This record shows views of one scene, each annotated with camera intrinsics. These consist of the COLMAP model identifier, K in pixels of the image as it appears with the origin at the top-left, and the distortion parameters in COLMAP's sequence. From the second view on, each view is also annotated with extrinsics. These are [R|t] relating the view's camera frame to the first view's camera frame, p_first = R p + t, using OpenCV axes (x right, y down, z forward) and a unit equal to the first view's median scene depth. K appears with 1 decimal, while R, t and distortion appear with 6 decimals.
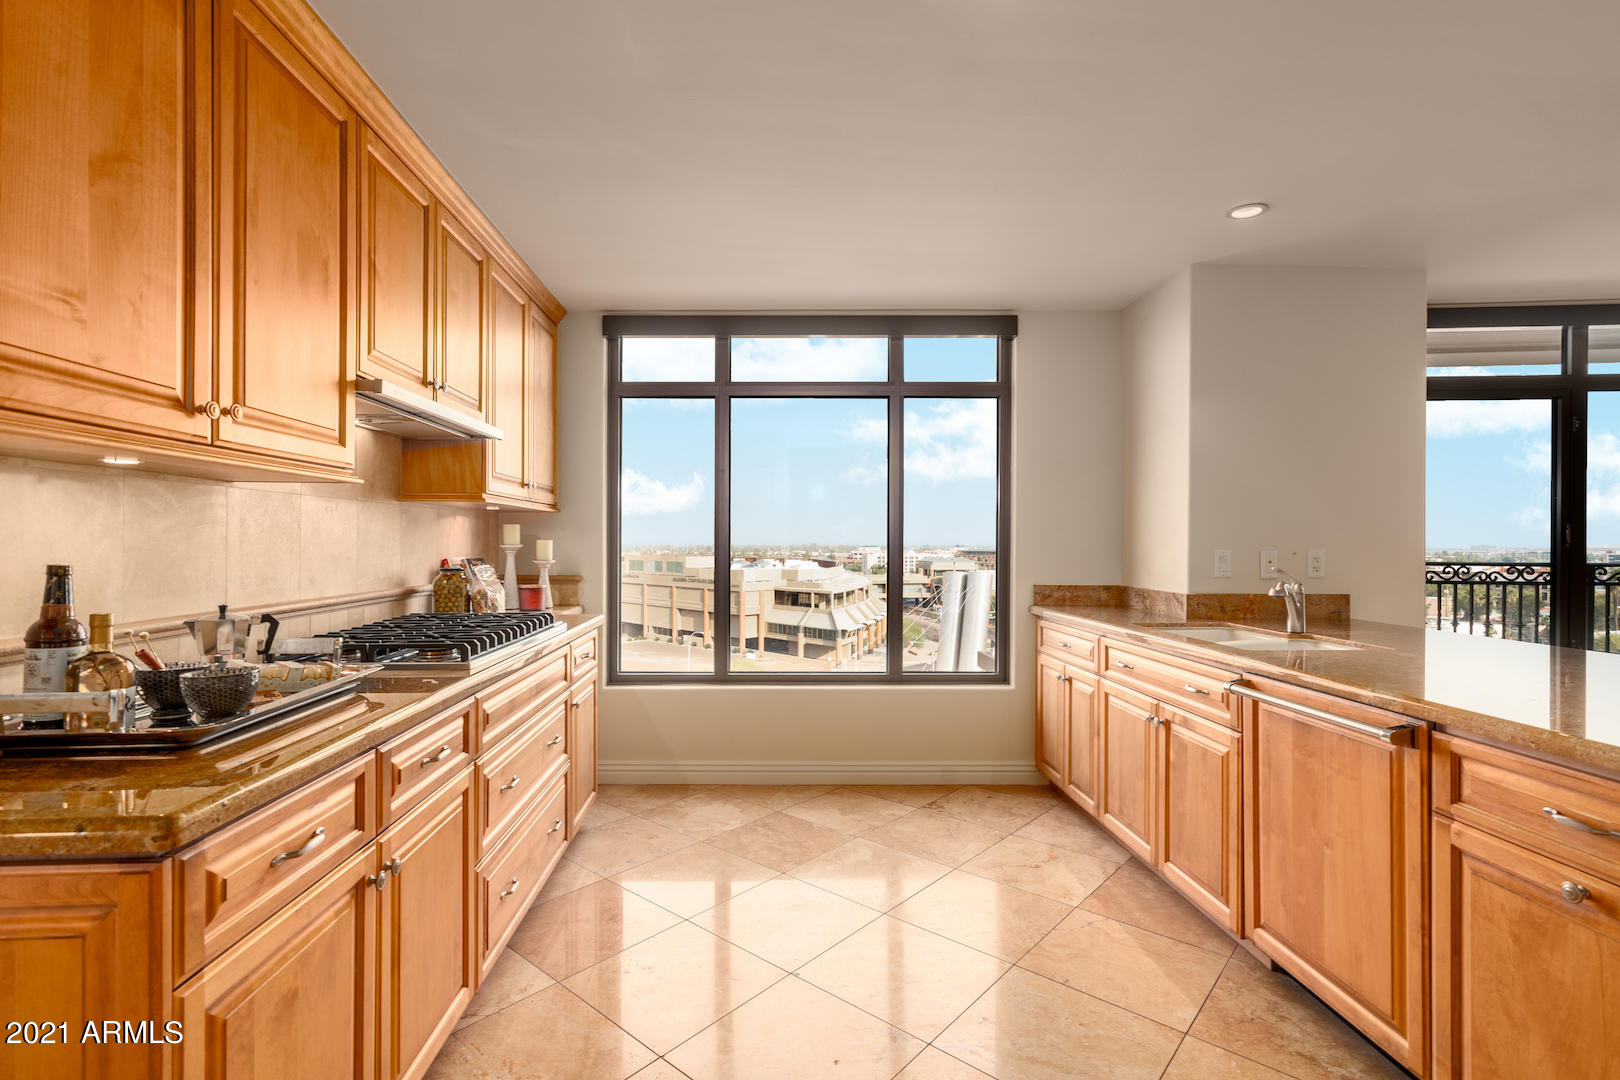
lens RADIAL K [[741.6, 0, 810.0], [0, 741.6, 540.0], [0, 0, 1]] dist [-0.018917, -0.000174]
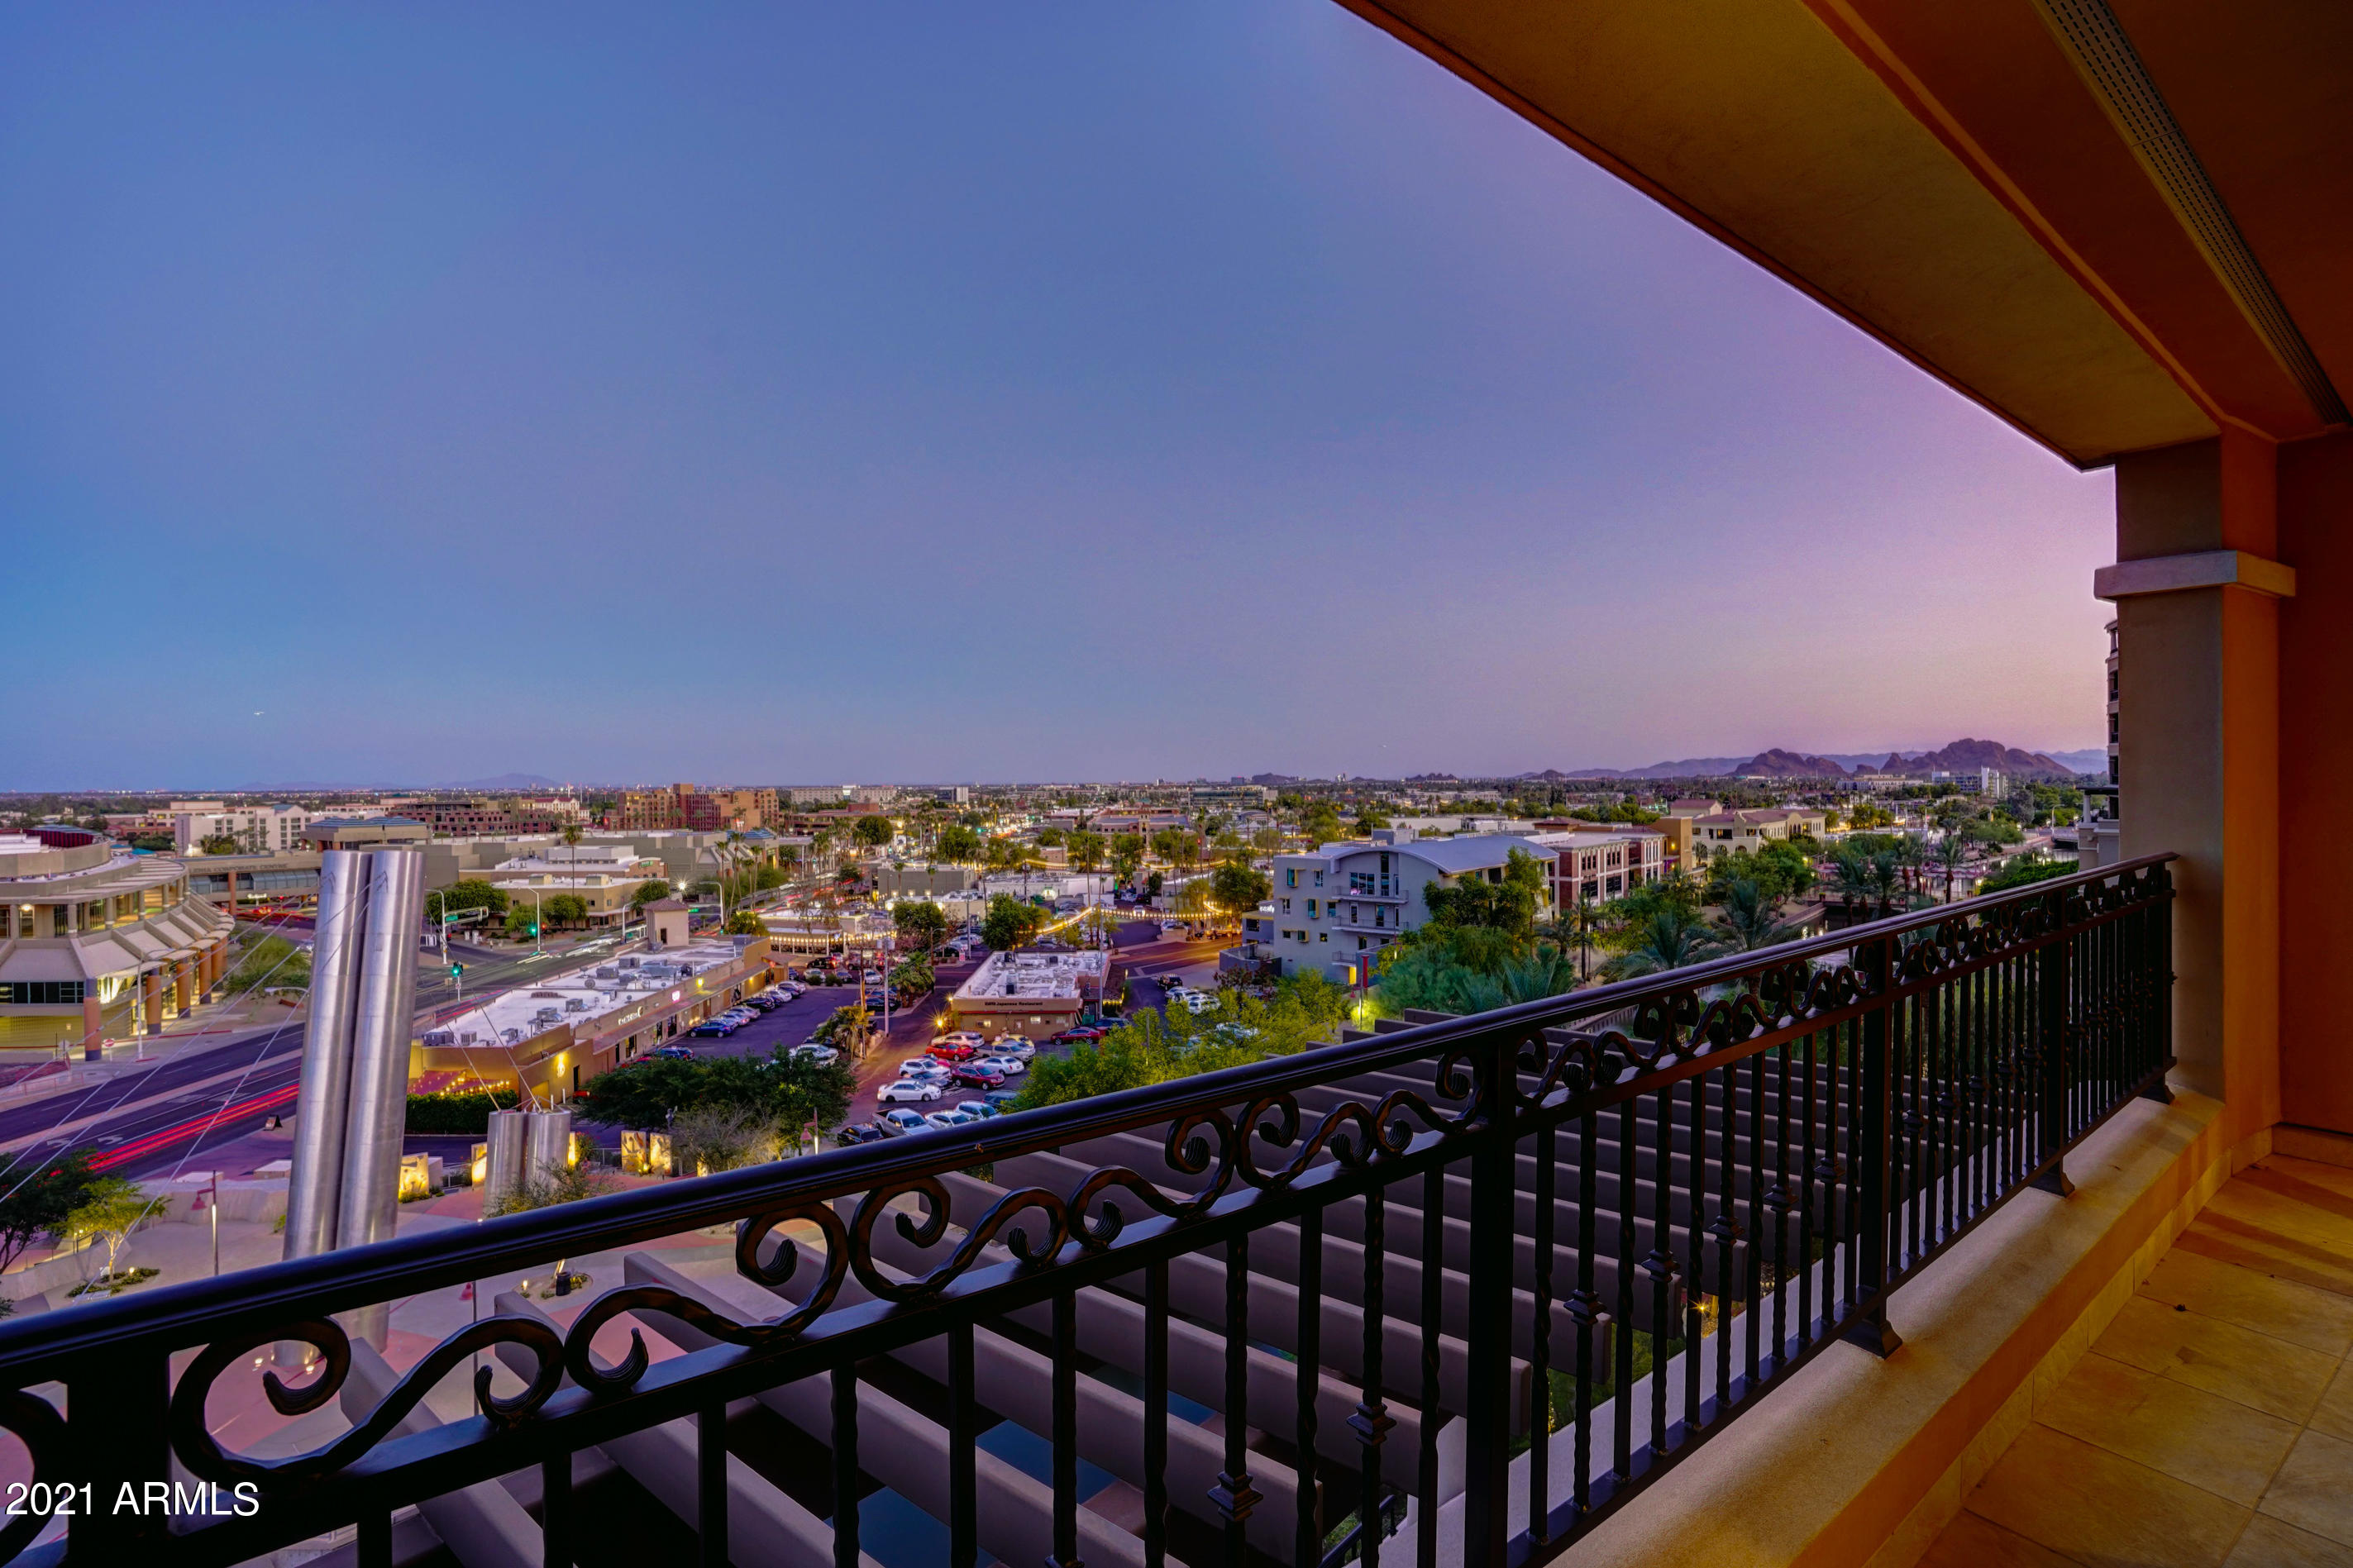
lens RADIAL K [[1167.2, 0, 1176.5], [0, 1167.2, 784.0], [0, 0, 1]] dist [-0.074021, 0.040395]
pose [[0.696728, -0.010574, 0.717257, 0.876811], [0.010032, 0.999937, 0.004997, -0.029112], [-0.717265, 0.003714, 0.696790, 0.830176]]
